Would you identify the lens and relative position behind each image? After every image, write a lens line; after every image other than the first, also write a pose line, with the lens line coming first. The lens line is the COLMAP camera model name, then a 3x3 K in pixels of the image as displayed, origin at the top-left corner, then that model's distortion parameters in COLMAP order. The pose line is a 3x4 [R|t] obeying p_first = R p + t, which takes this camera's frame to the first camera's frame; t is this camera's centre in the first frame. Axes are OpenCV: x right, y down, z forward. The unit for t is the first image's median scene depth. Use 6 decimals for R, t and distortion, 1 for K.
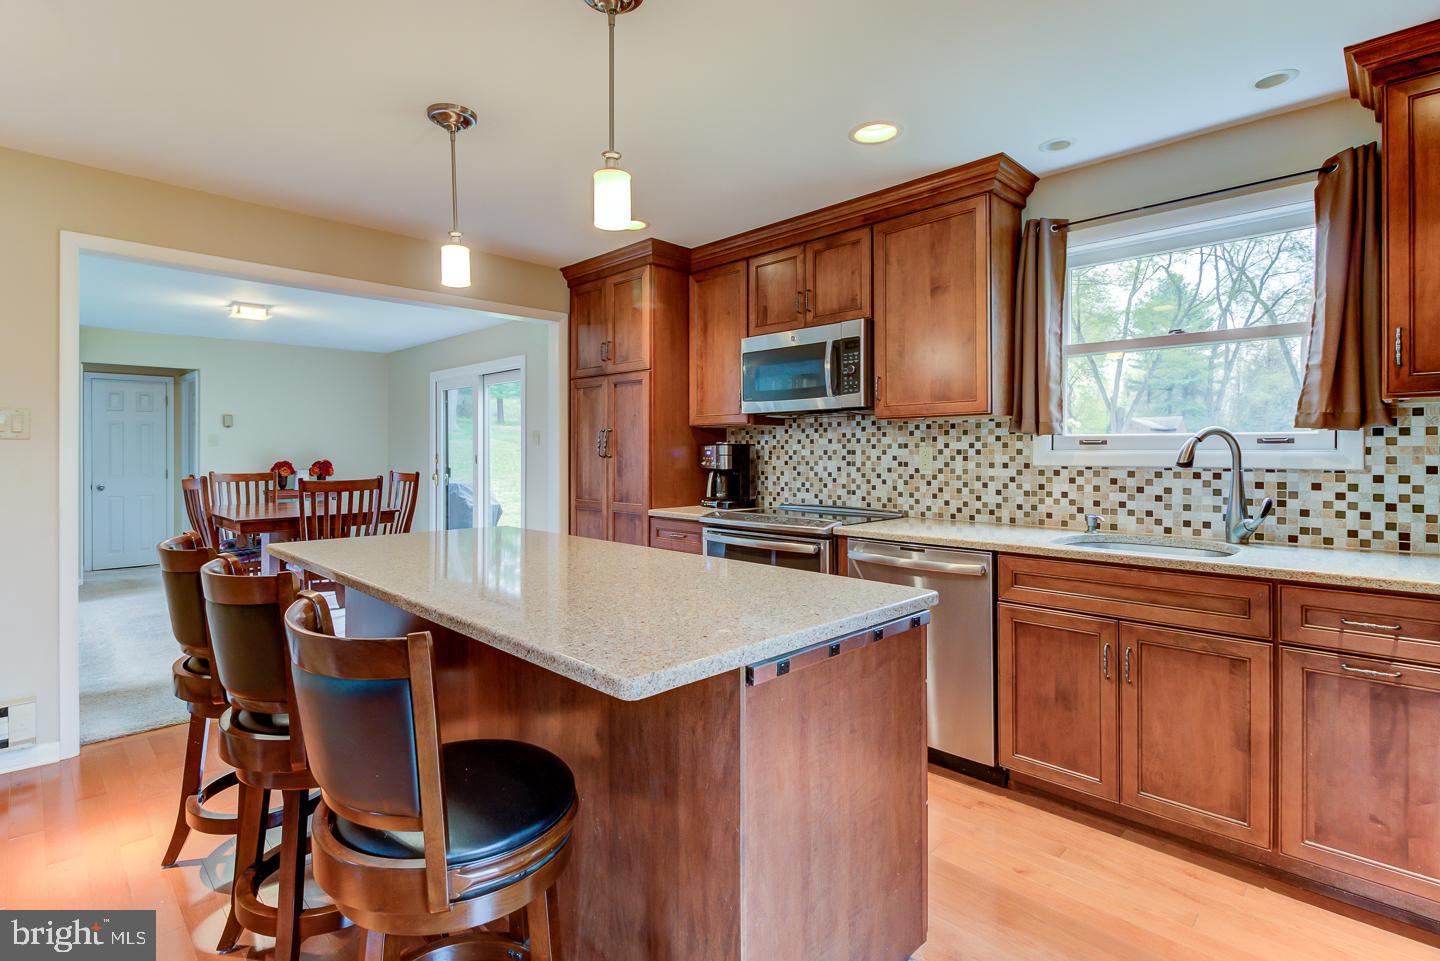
lens RADIAL K [[679.5, 0, 716.3], [0, 679.5, 450.0], [0, 0, 1]] dist [-0.001760, -0.000252]
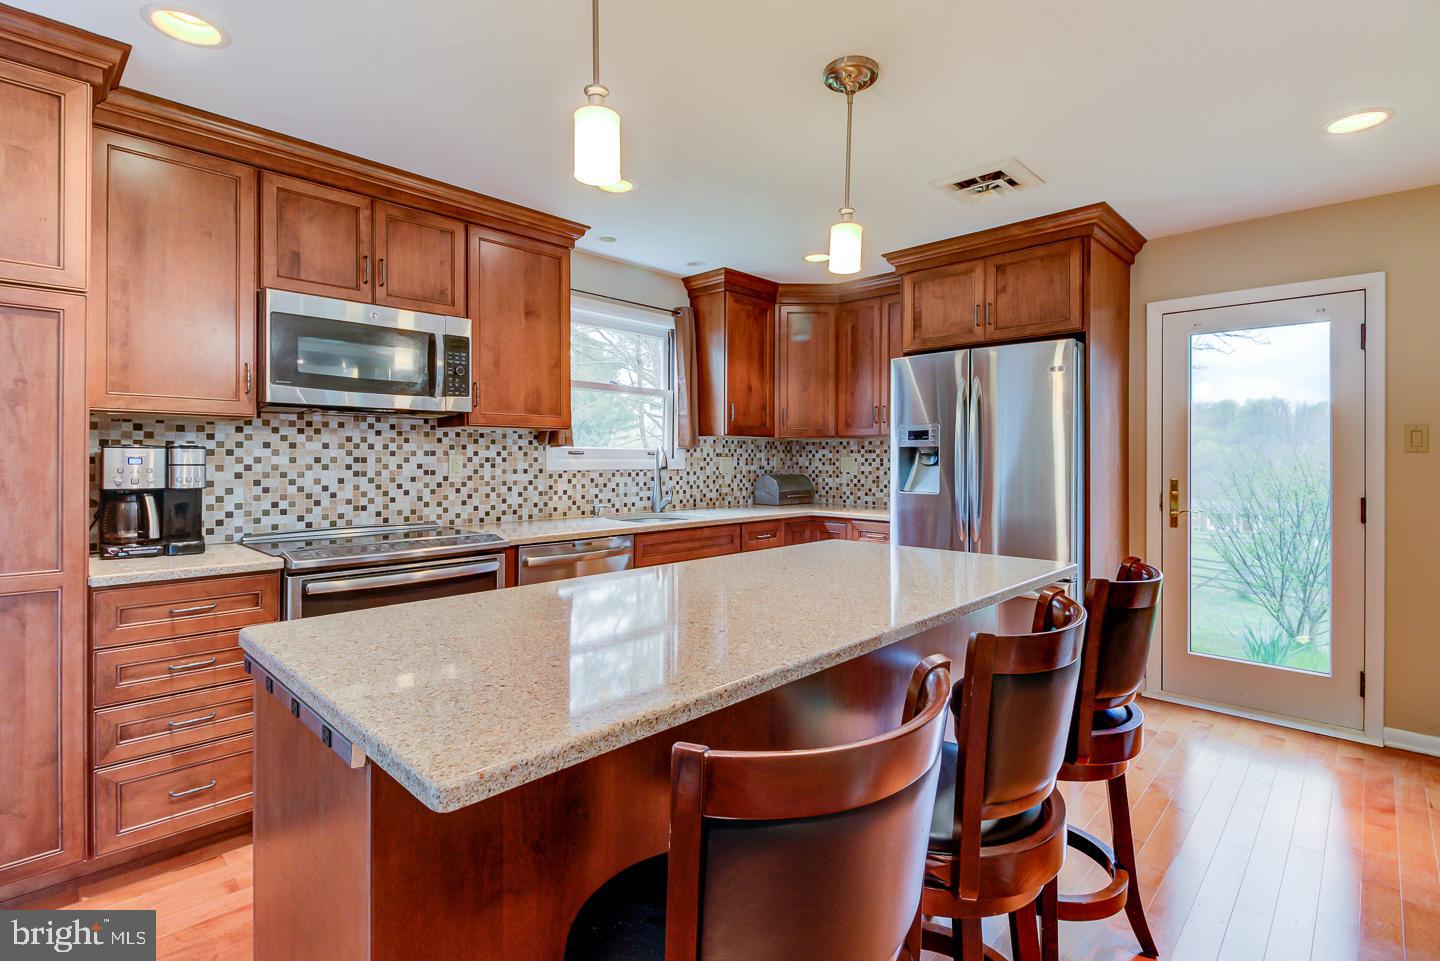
lens RADIAL K [[683.6, 0, 711.0], [0, 683.6, 460.8], [0, 0, 1]] dist [0.000690, -0.000405]
pose [[-0.024136, -0.005031, 0.999696, -0.711192], [-0.007908, 0.999957, 0.004841, -0.003456], [-0.999677, -0.007789, -0.024175, 0.649255]]
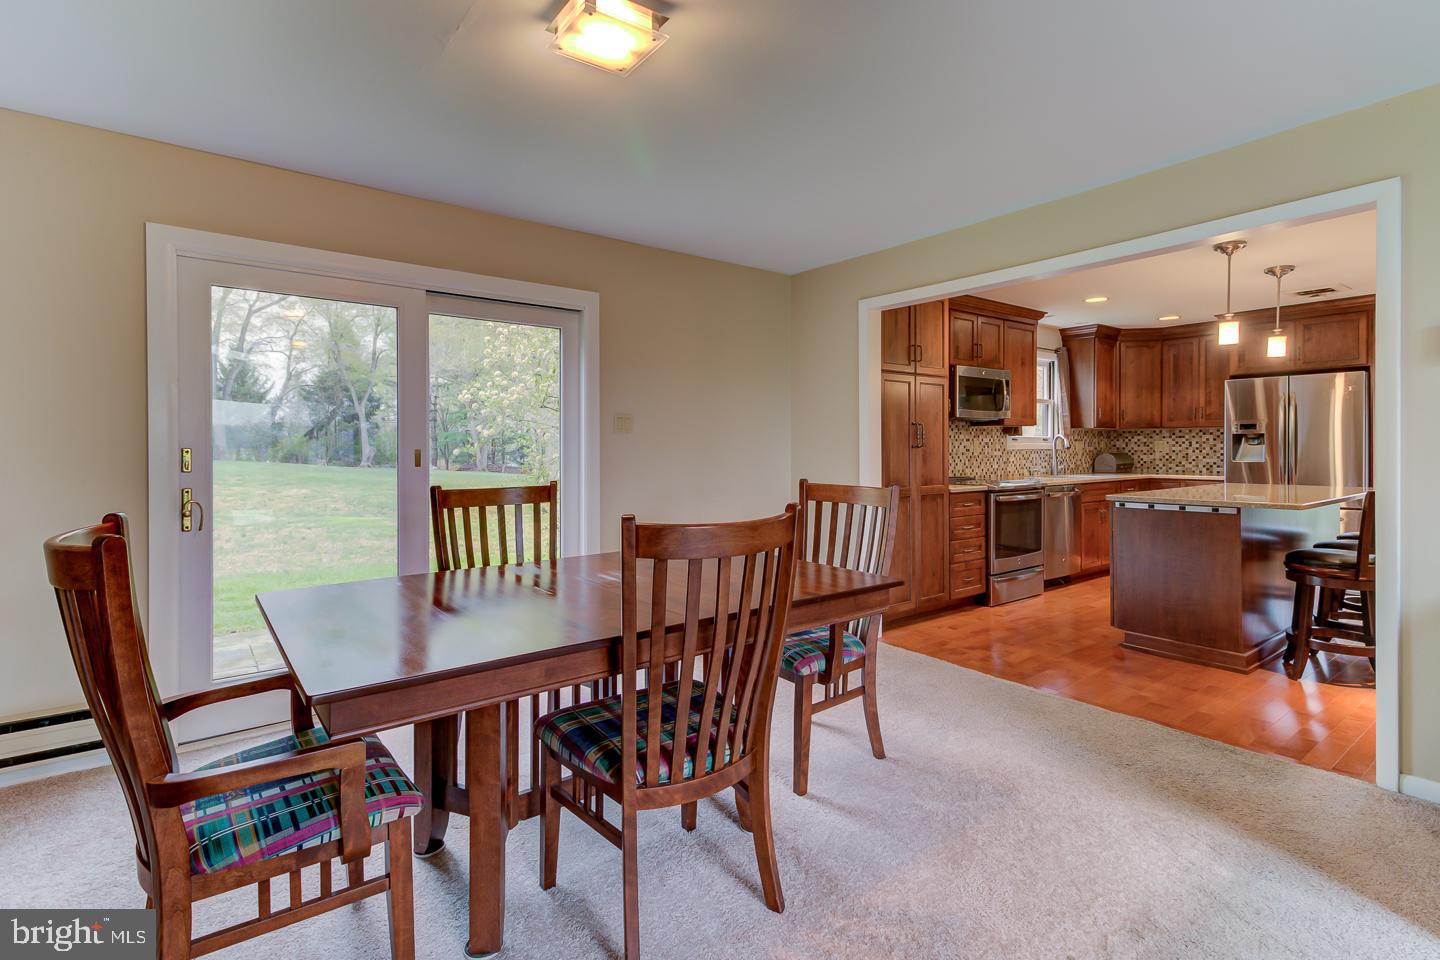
lens RADIAL K [[697.6, 0, 691.4], [0, 697.6, 451.3], [0, 0, 1]] dist [0.002370, 0.000301]
pose [[0.147002, -0.008028, 0.989104, -1.696764], [-0.000384, 0.999967, 0.008173, 0.009204], [-0.989136, -0.001581, 0.146994, 1.492916]]
